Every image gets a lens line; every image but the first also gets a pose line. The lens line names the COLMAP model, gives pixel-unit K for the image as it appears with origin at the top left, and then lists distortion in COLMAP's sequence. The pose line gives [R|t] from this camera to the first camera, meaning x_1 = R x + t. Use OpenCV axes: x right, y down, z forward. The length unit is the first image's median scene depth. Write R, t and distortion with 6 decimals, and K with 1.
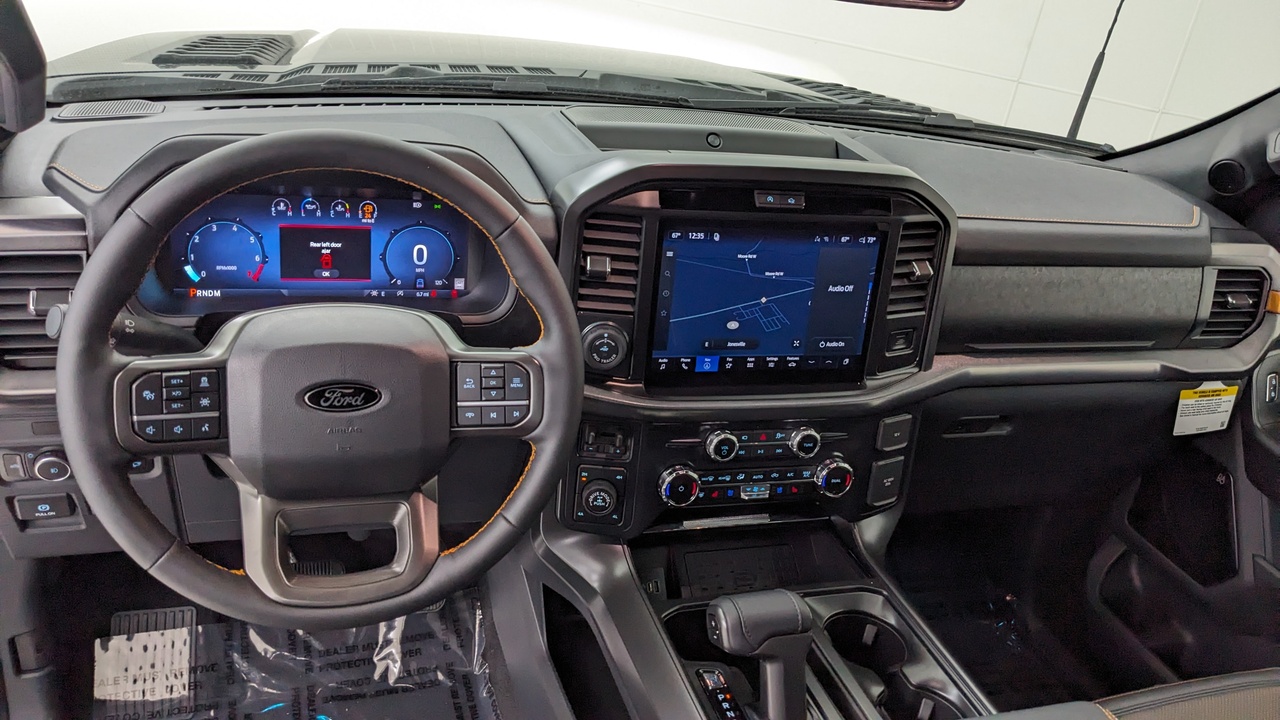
lens RADIAL K [[952.4, 0, 659.5], [0, 952.4, 334.6], [0, 0, 1]] dist [-0.013632, -0.014273]
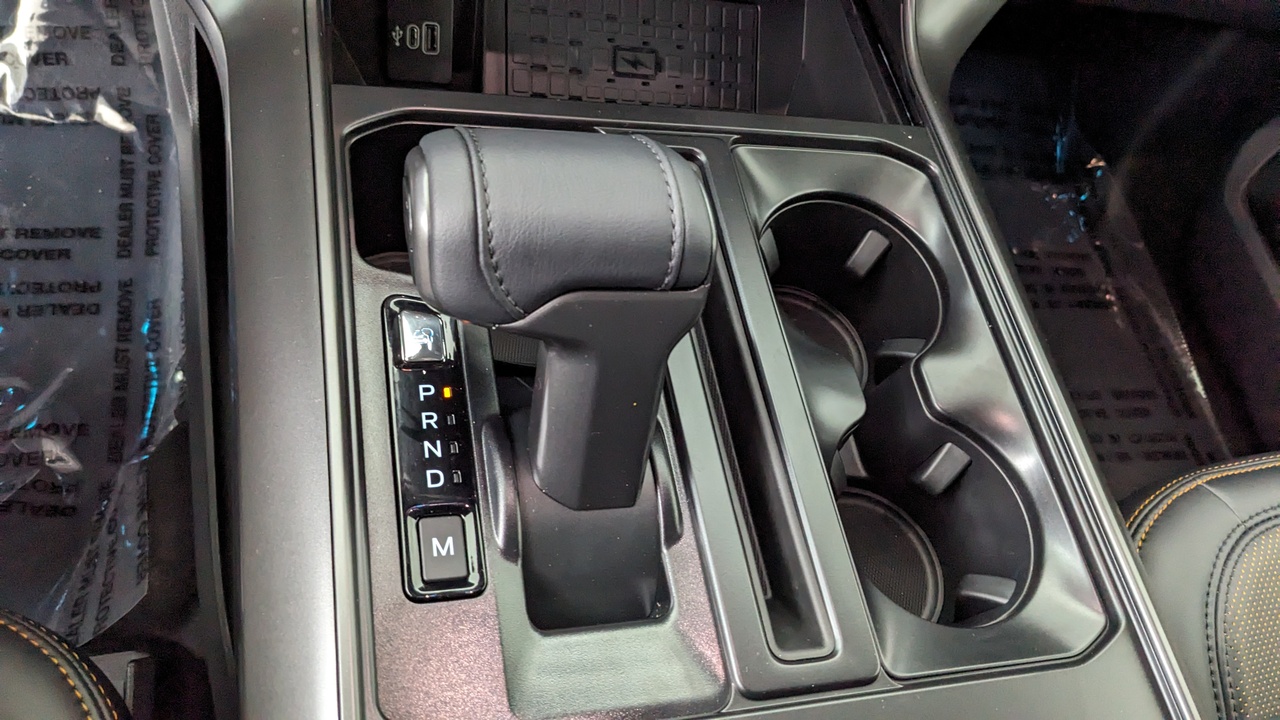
lens RADIAL K [[1011.5, 0, 644.7], [0, 1011.5, 358.2], [0, 0, 1]] dist [0.014404, -0.045708]
pose [[0.980322, 0.188582, 0.058355, 0.102628], [-0.189509, 0.816285, 0.545679, 0.121616], [0.055271, -0.546000, 0.835960, 0.579233]]
